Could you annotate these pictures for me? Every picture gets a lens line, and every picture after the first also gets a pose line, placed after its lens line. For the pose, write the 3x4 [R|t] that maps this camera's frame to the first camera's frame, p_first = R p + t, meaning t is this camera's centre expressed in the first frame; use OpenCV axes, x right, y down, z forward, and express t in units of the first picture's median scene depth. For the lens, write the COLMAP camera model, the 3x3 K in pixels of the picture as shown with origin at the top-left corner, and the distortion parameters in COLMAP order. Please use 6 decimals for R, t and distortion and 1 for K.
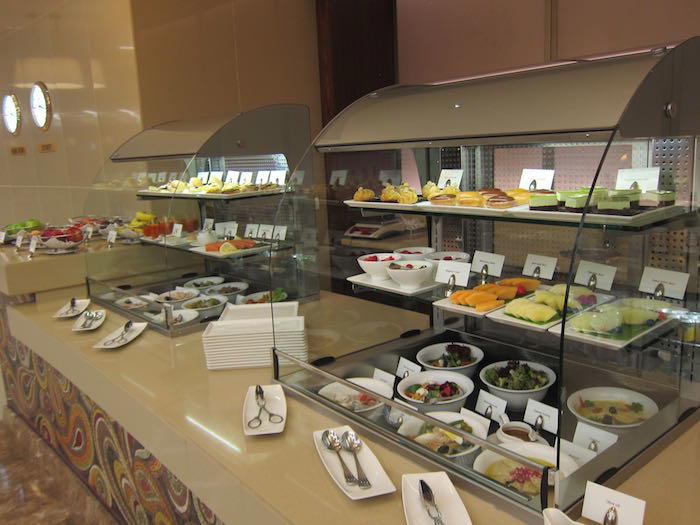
lens RADIAL K [[575.5, 0, 350.0], [0, 575.5, 262.5], [0, 0, 1]] dist [-0.003506, -0.002400]
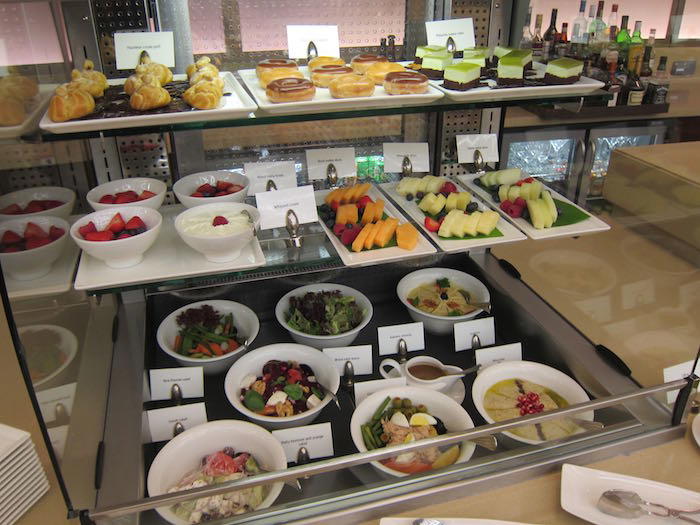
lens RADIAL K [[575.5, 0, 350.0], [0, 575.5, 262.5], [0, 0, 1]] dist [-0.003506, -0.002400]
pose [[0.388212, -0.375501, 0.841600, -0.380944], [0.156578, 0.926822, 0.341299, -0.142157], [-0.908171, -0.000720, 0.418599, 0.757498]]
